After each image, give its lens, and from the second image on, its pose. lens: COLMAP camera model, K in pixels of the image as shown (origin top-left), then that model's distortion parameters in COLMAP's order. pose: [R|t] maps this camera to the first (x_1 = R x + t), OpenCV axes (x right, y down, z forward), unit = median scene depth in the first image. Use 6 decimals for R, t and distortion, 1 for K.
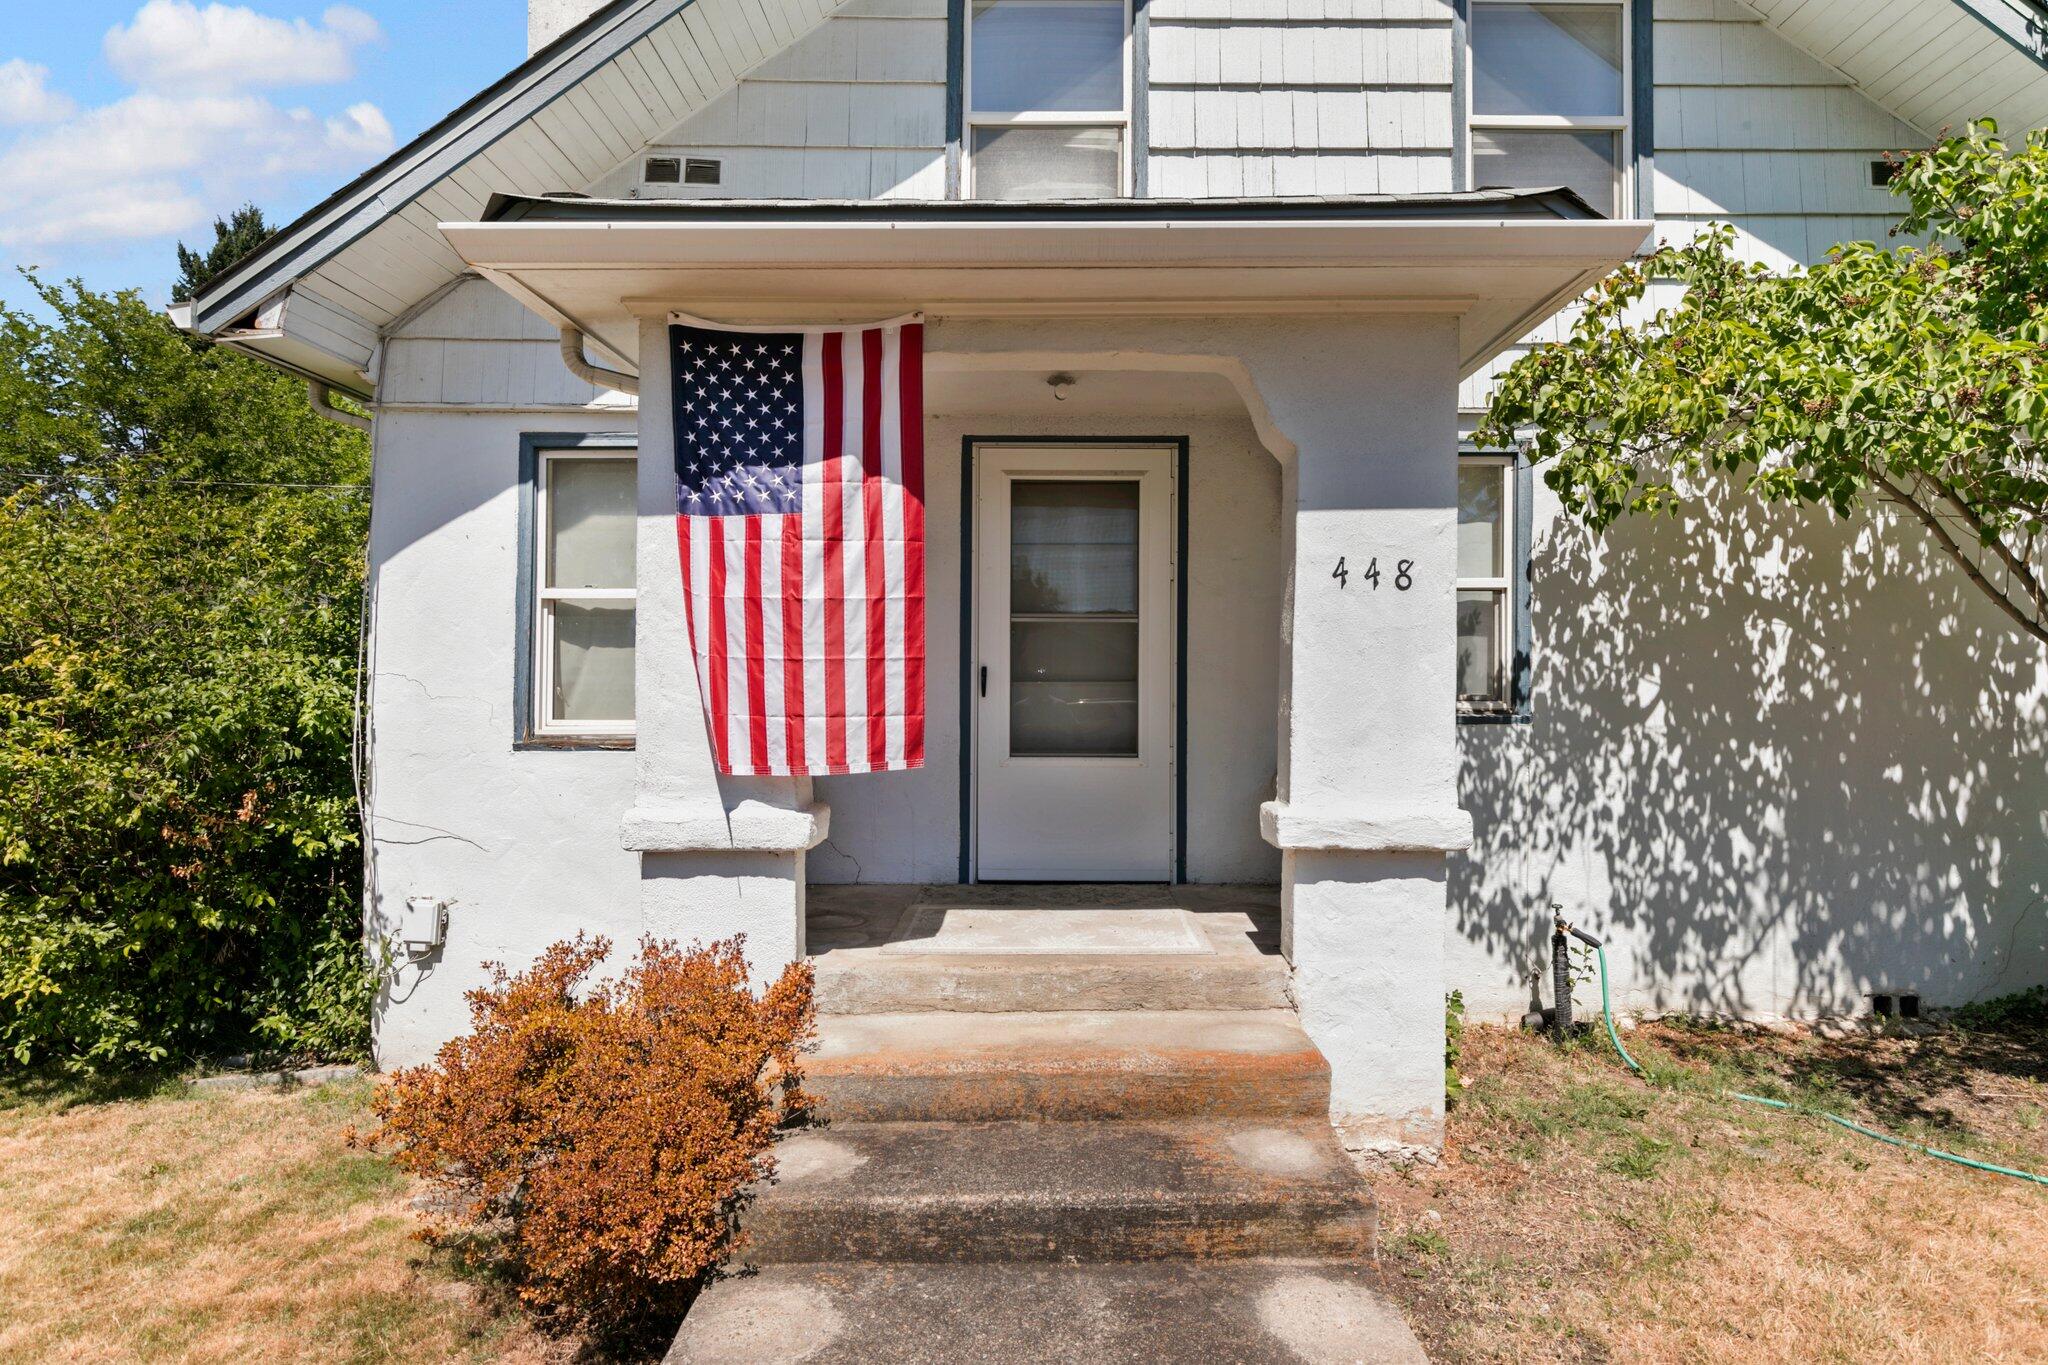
lens RADIAL K [[1072.8, 0, 1053.3], [0, 1072.8, 679.8], [0, 0, 1]] dist [-0.000083, -0.001600]
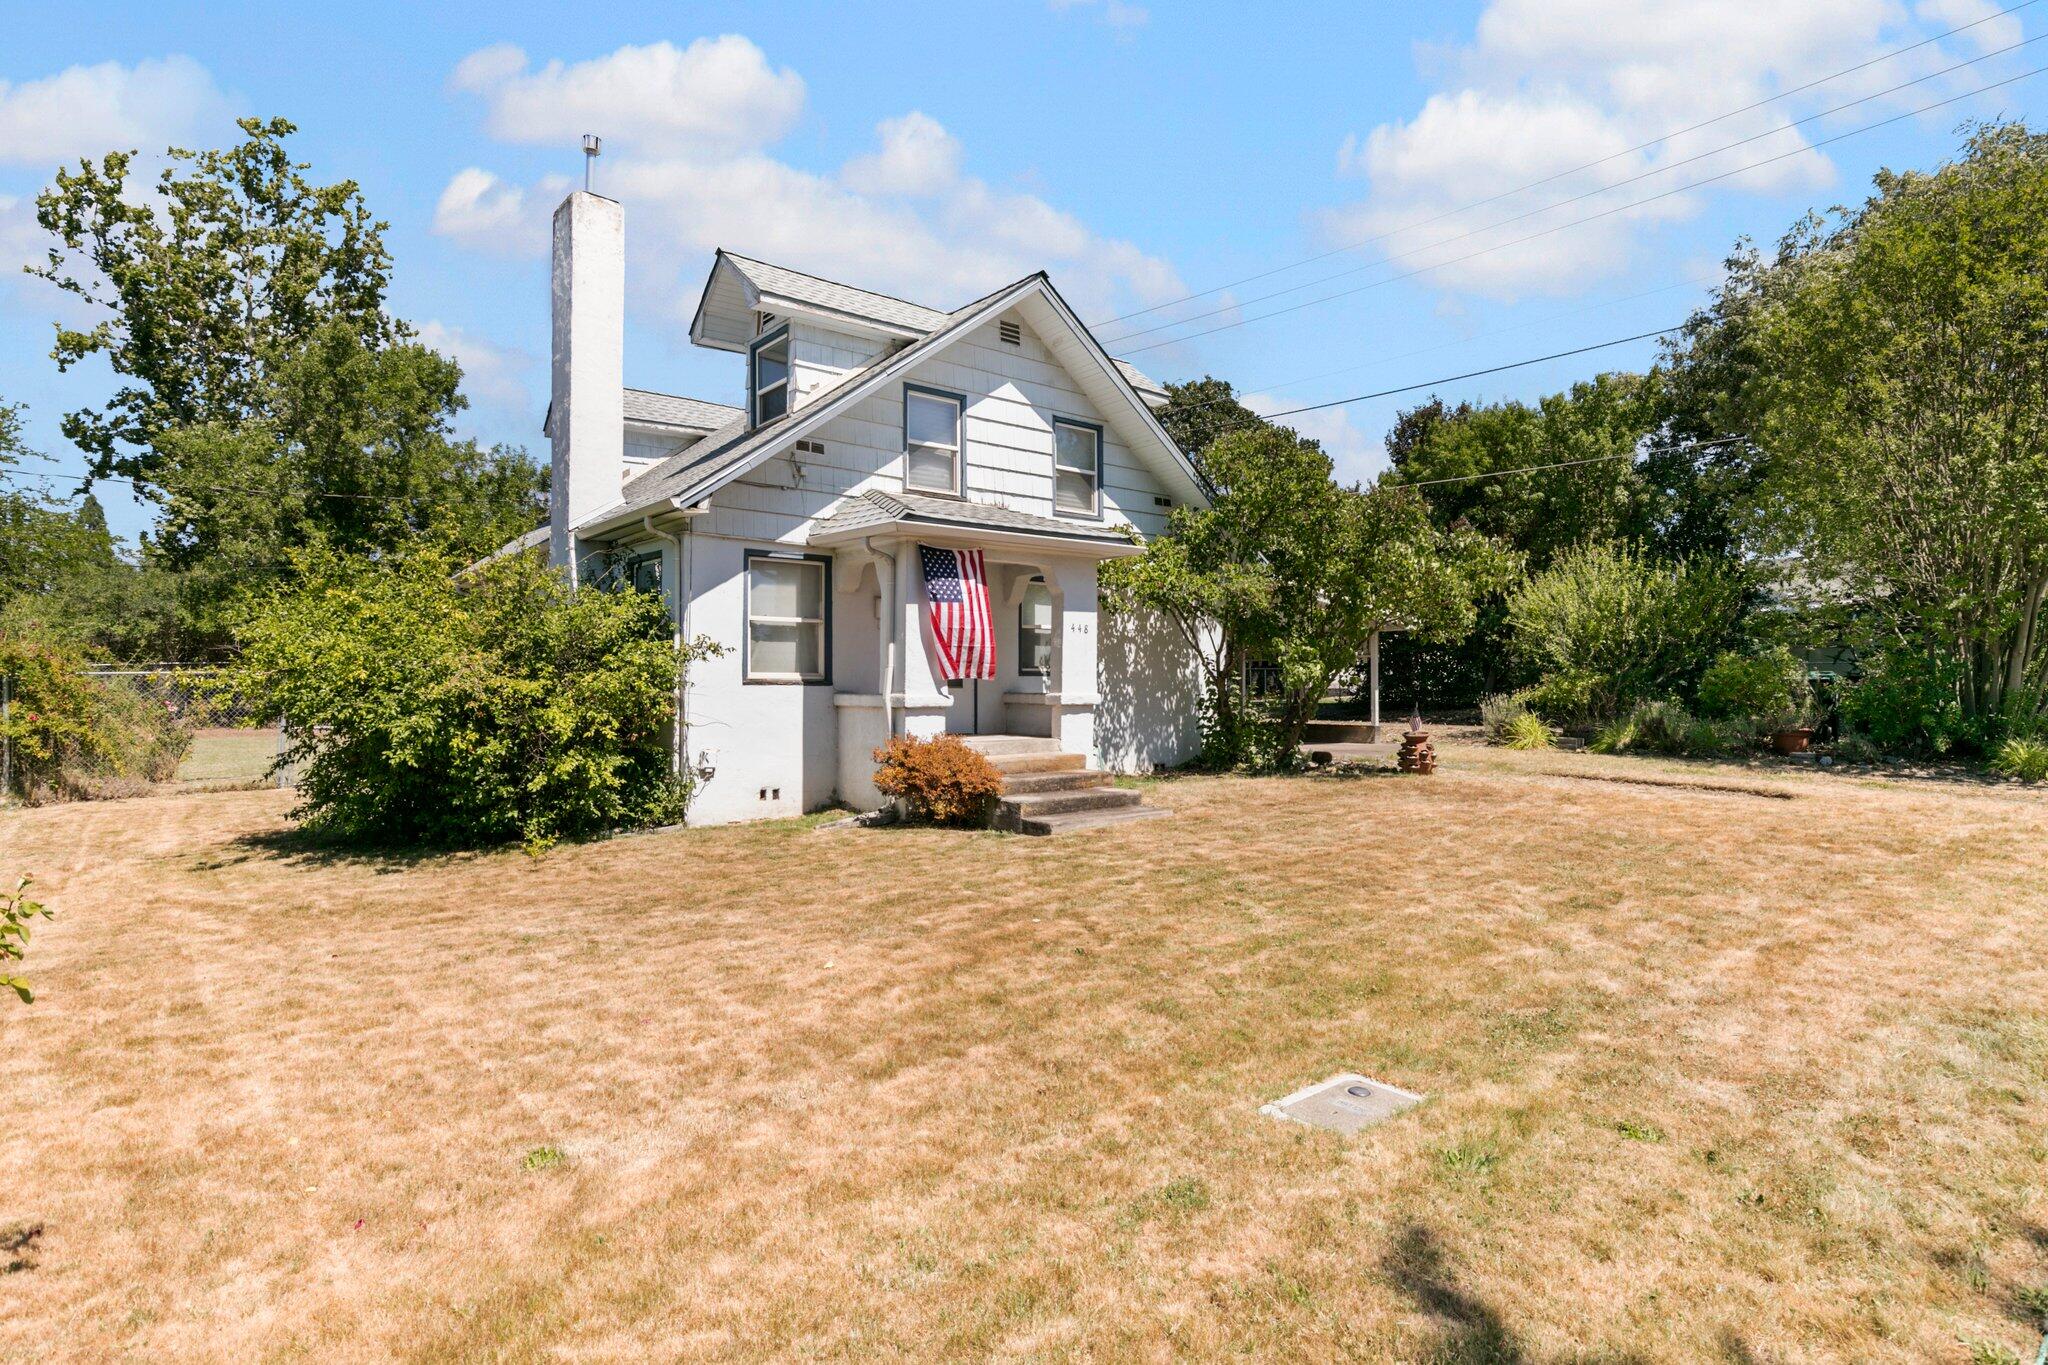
lens RADIAL K [[1072.8, 0, 1019.1], [0, 1072.8, 687.6], [0, 0, 1]] dist [-0.000083, -0.001600]
pose [[0.782909, 0.003444, 0.622127, -1.477398], [-0.003541, 0.999993, -0.001080, 0.071992], [-0.622126, -0.001357, 0.782916, -1.191602]]
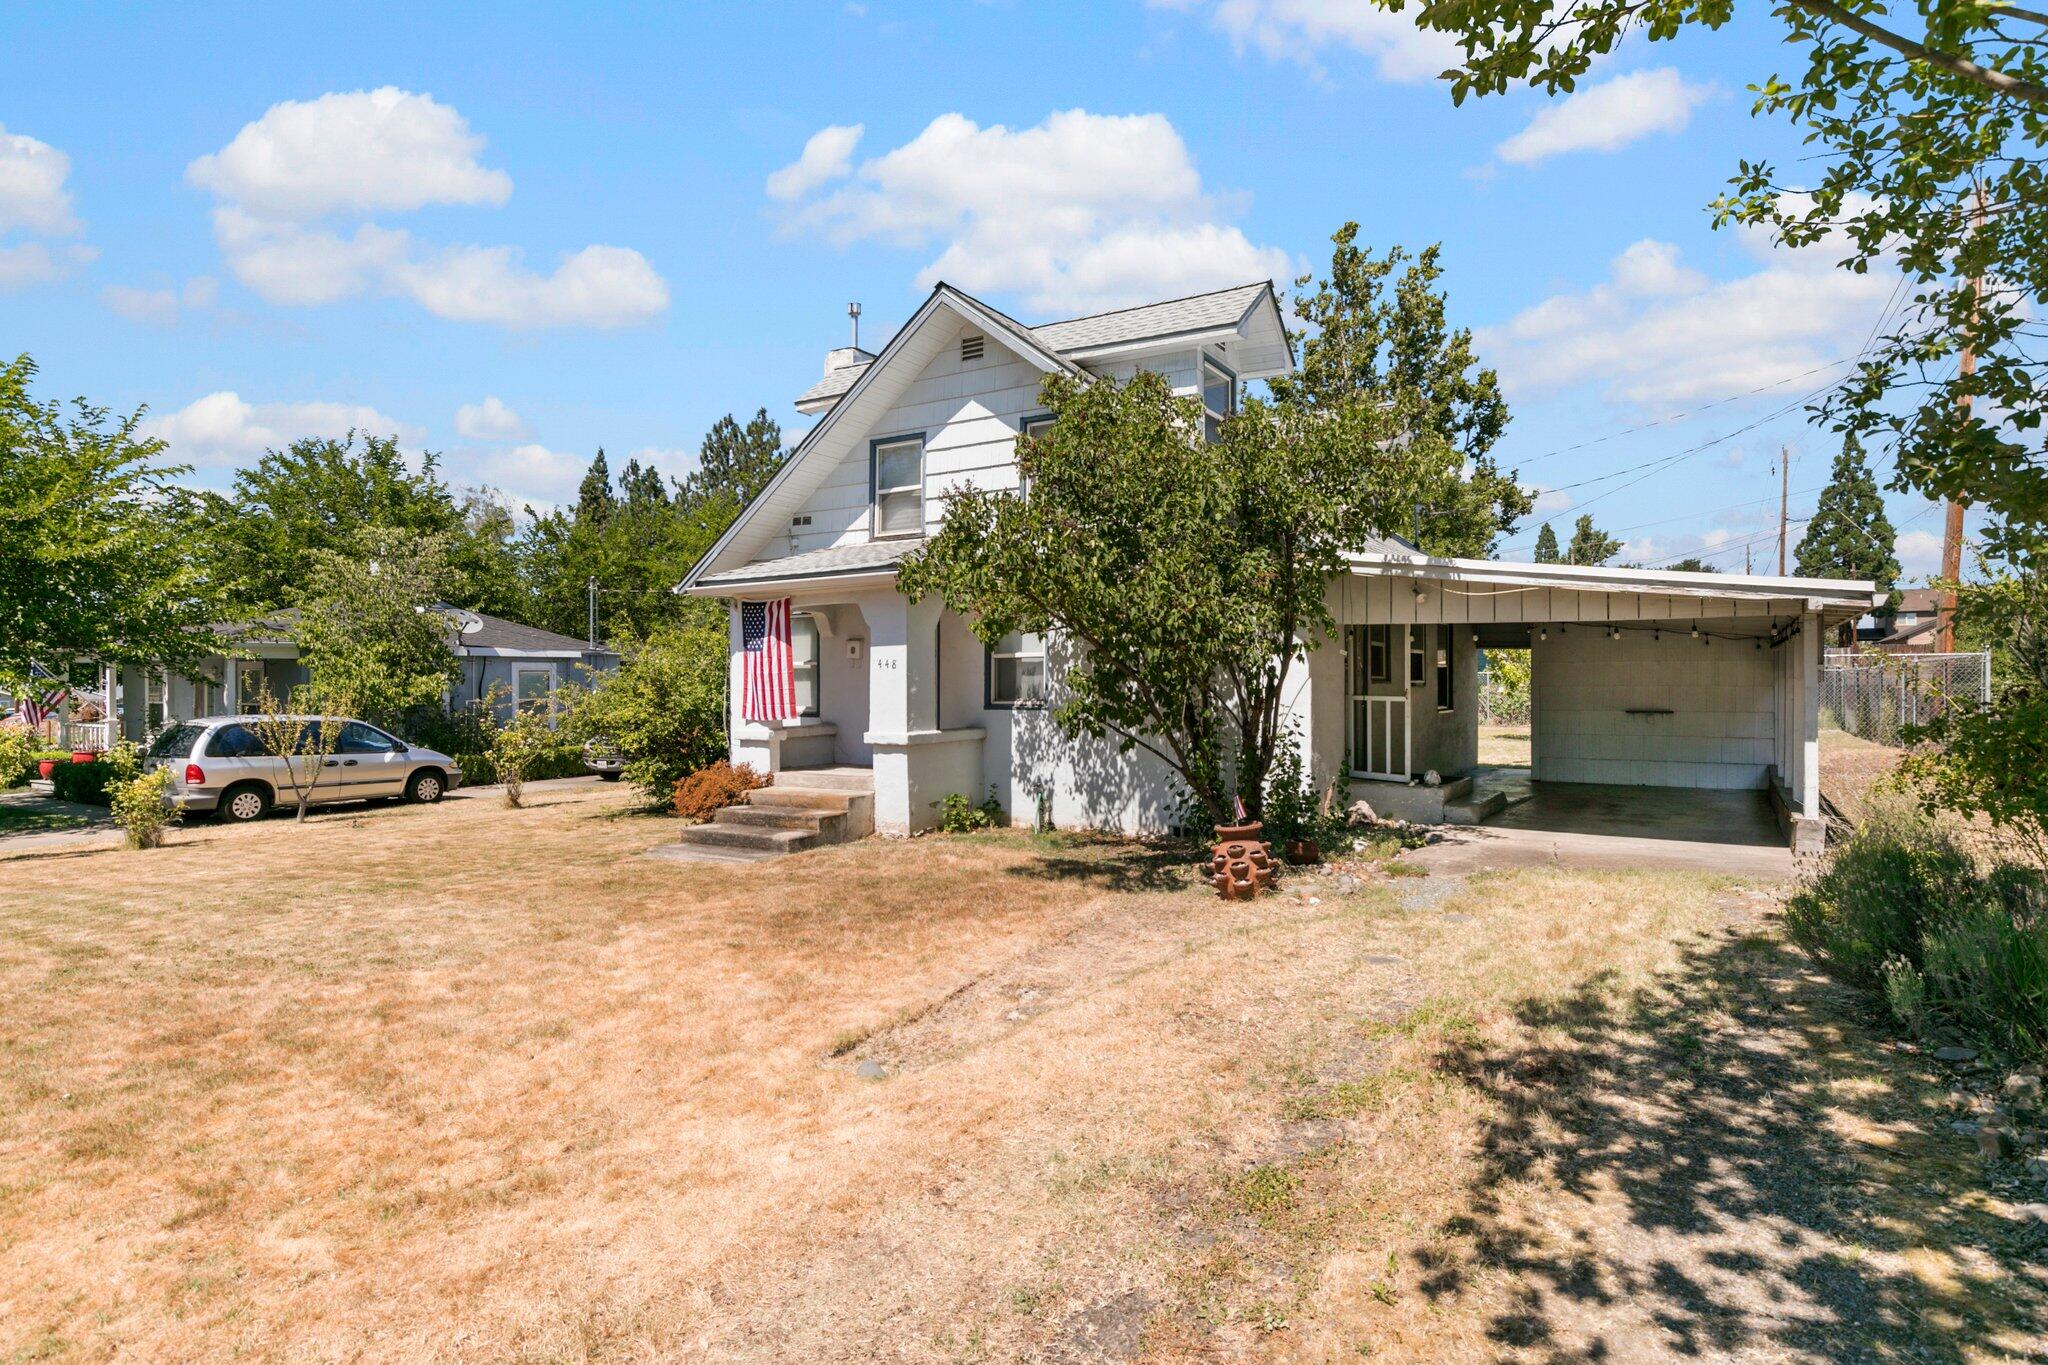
lens RADIAL K [[1072.8, 0, 1056.1], [0, 1072.8, 682.9], [0, 0, 1]] dist [-0.000083, -0.001600]
pose [[0.847853, -0.002562, -0.530226, 1.804364], [0.004906, 0.999983, 0.003012, -0.033621], [0.530209, -0.005155, 0.847851, -1.131786]]
